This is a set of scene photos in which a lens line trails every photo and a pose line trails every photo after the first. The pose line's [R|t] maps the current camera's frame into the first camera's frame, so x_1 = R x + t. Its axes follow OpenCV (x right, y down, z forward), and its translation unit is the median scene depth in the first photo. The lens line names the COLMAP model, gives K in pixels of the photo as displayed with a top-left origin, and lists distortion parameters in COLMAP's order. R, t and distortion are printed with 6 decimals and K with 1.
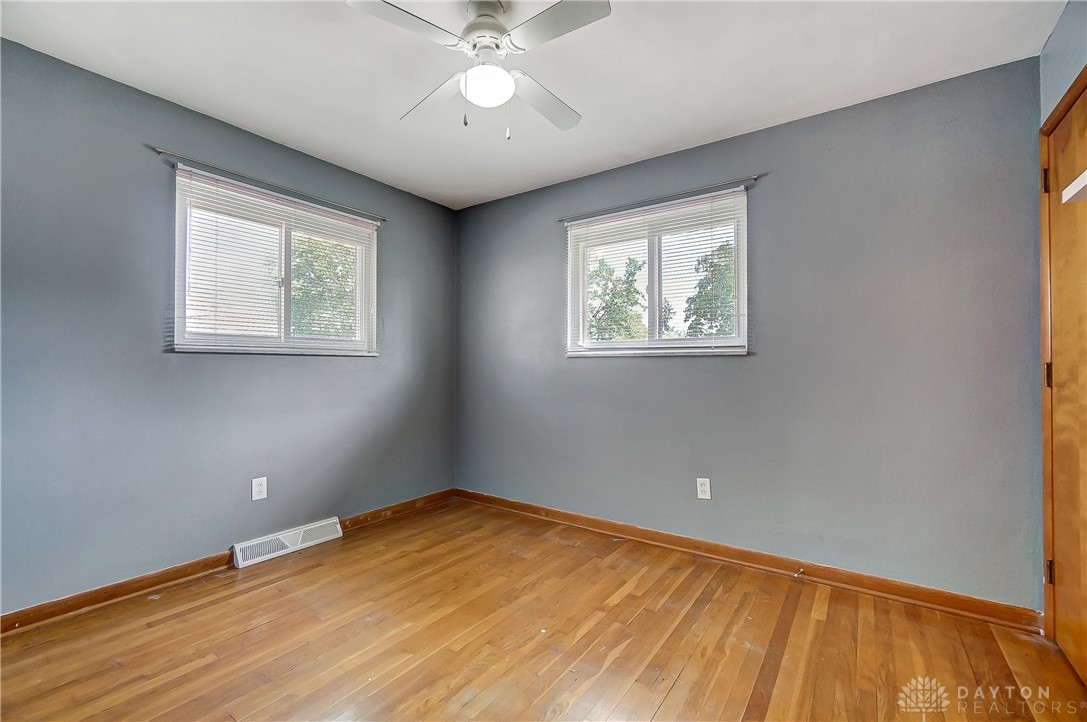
lens RADIAL K [[471.7, 0, 537.6], [0, 471.7, 360.7], [0, 0, 1]] dist [-0.002766, 0.000998]
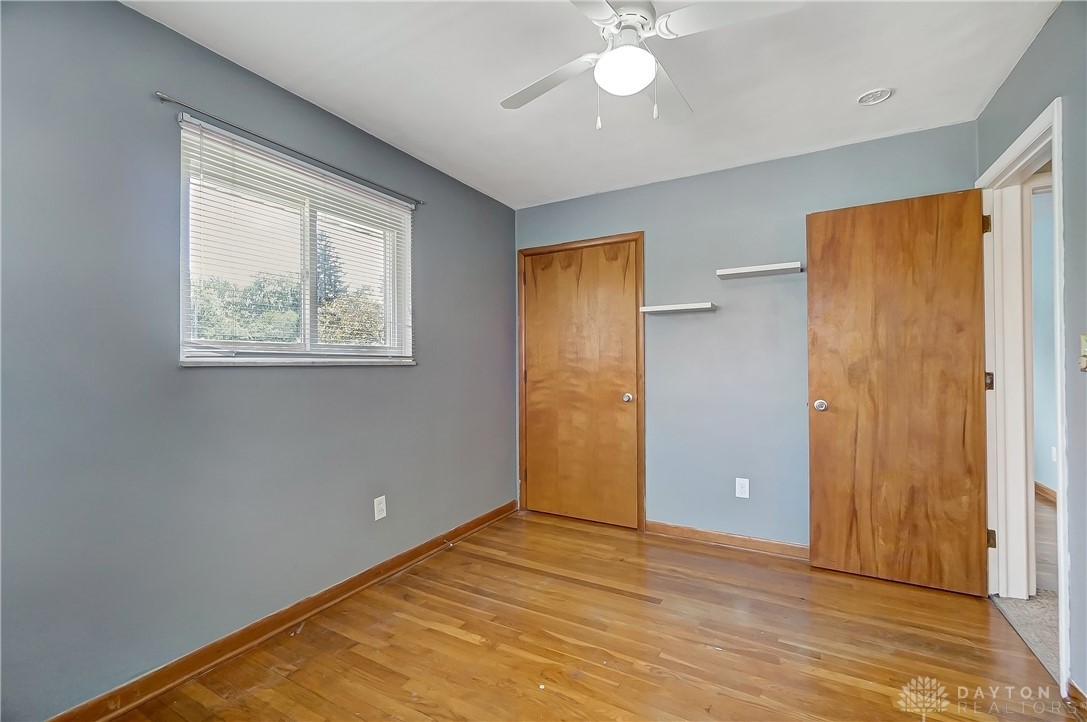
lens RADIAL K [[471.7, 0, 537.6], [0, 471.7, 360.7], [0, 0, 1]] dist [-0.002766, 0.000998]
pose [[-0.103097, 0.003463, 0.994665, -0.648008], [-0.005920, 0.999974, -0.004095, -0.019967], [-0.994654, -0.006310, -0.103074, 0.833860]]
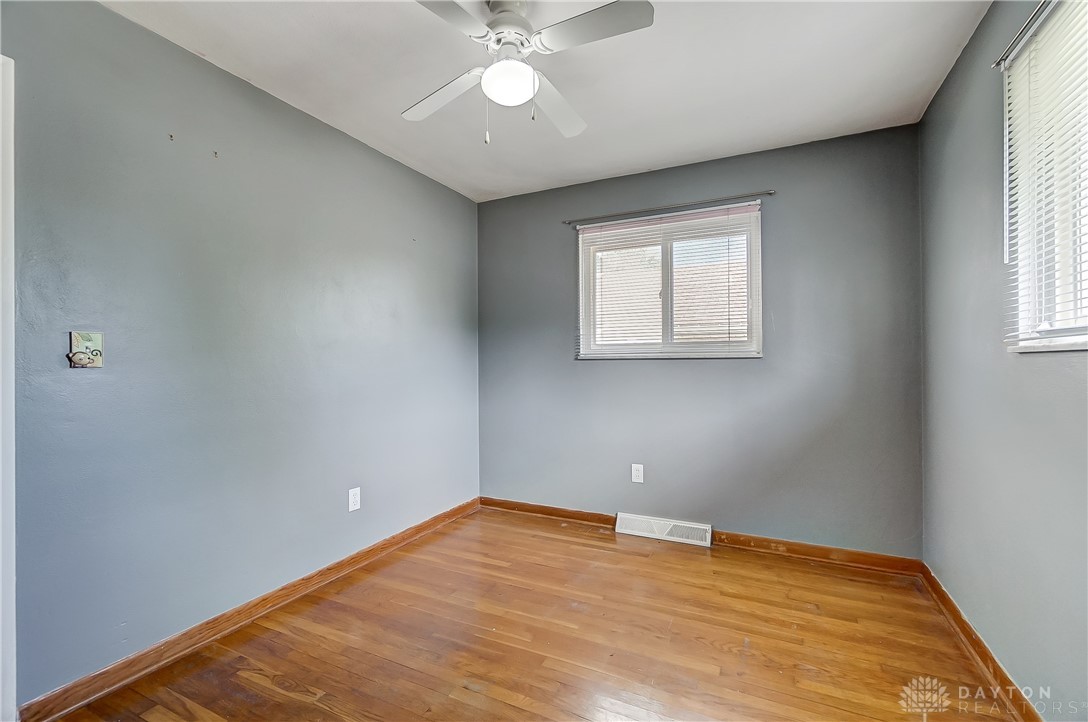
lens RADIAL K [[472.1, 0, 538.1], [0, 472.1, 360.7], [0, 0, 1]] dist [-0.002766, 0.000998]
pose [[0.156918, -0.011088, -0.987549, 0.563578], [0.018353, 0.999797, -0.008309, -0.004980], [0.987441, -0.016821, 0.157090, 0.598608]]
